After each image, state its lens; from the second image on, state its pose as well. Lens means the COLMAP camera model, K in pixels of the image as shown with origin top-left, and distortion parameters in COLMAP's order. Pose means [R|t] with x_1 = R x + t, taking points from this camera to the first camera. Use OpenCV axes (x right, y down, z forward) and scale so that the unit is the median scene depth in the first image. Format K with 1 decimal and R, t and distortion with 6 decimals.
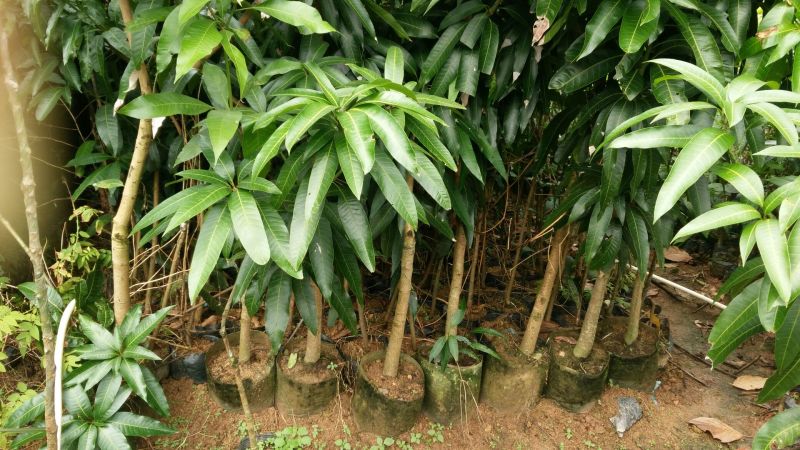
lens RADIAL K [[669.2, 0, 401.6], [0, 669.2, 222.0], [0, 0, 1]] dist [0.041761, -0.025479]
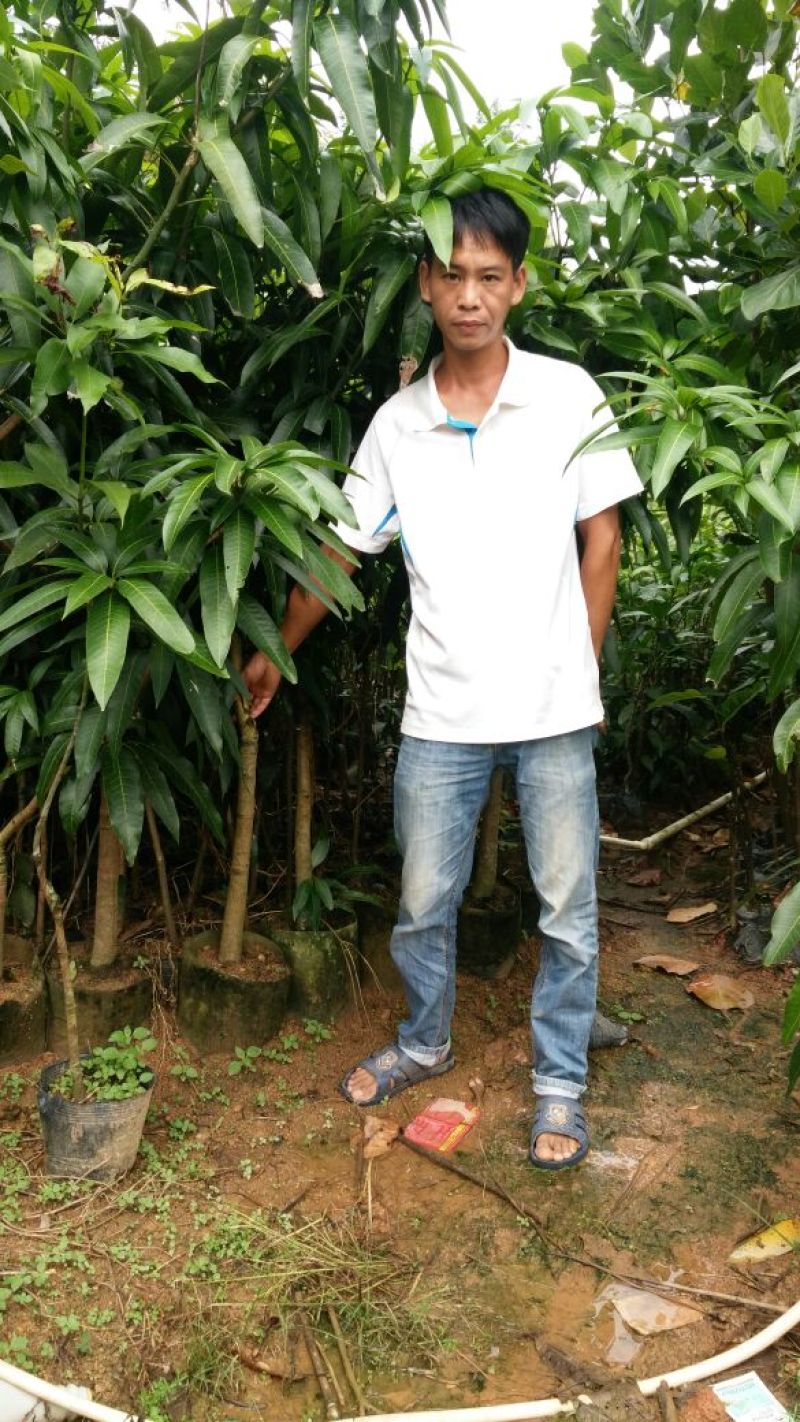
lens RADIAL K [[1189.5, 0, 395.9], [0, 1189.5, 699.8], [0, 0, 1]] dist [0.041761, -0.025479]
pose [[0.929950, -0.106633, 0.351884, -0.250430], [0.174091, 0.970647, -0.165944, 0.203338], [-0.323860, 0.215580, 0.921217, -0.173696]]
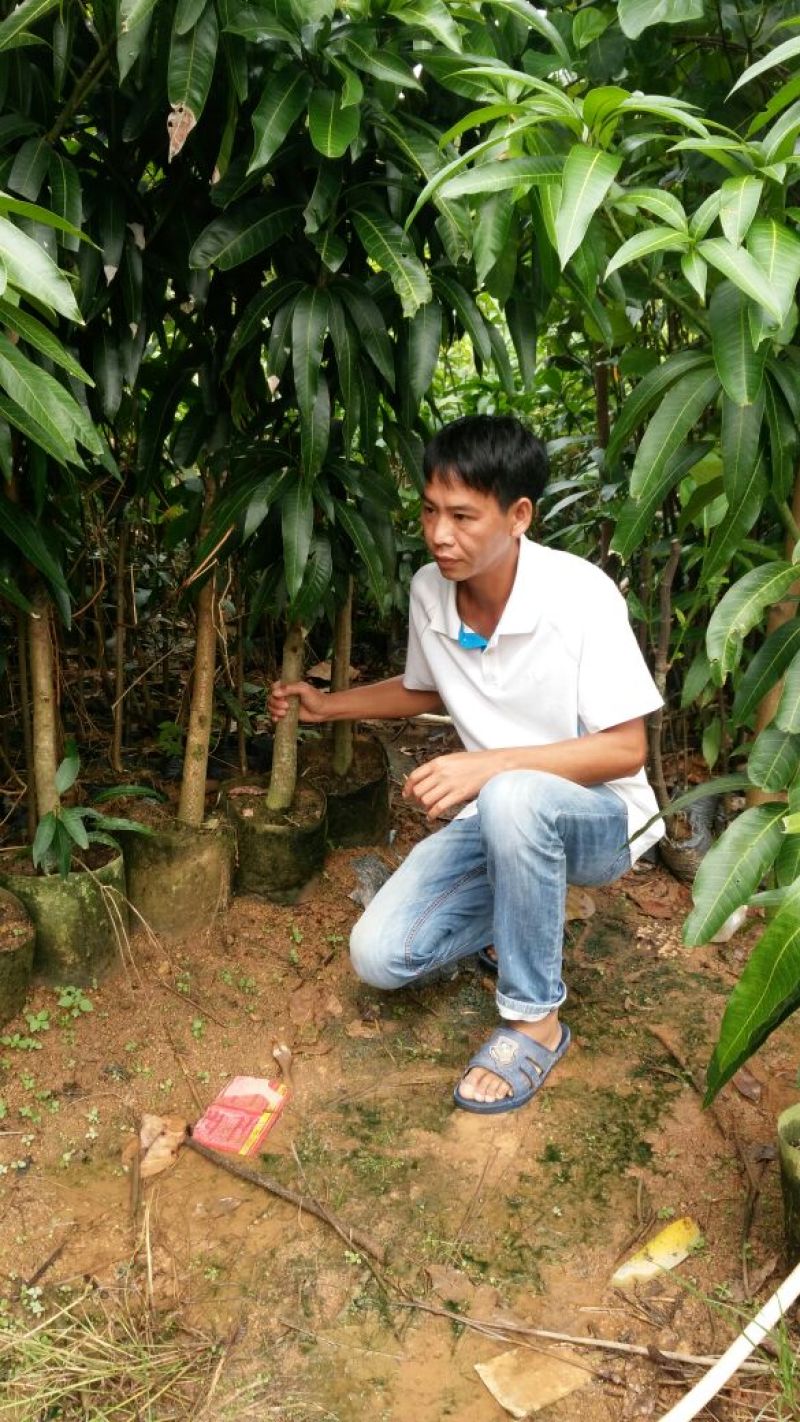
lens RADIAL K [[1189.5, 0, 390.9], [0, 1189.5, 706.1], [0, 0, 1]] dist [0.041761, -0.025479]
pose [[0.847804, -0.191355, 0.494583, -0.149786], [0.217412, 0.976067, 0.004958, 0.139465], [-0.483695, 0.103325, 0.869116, 0.063403]]
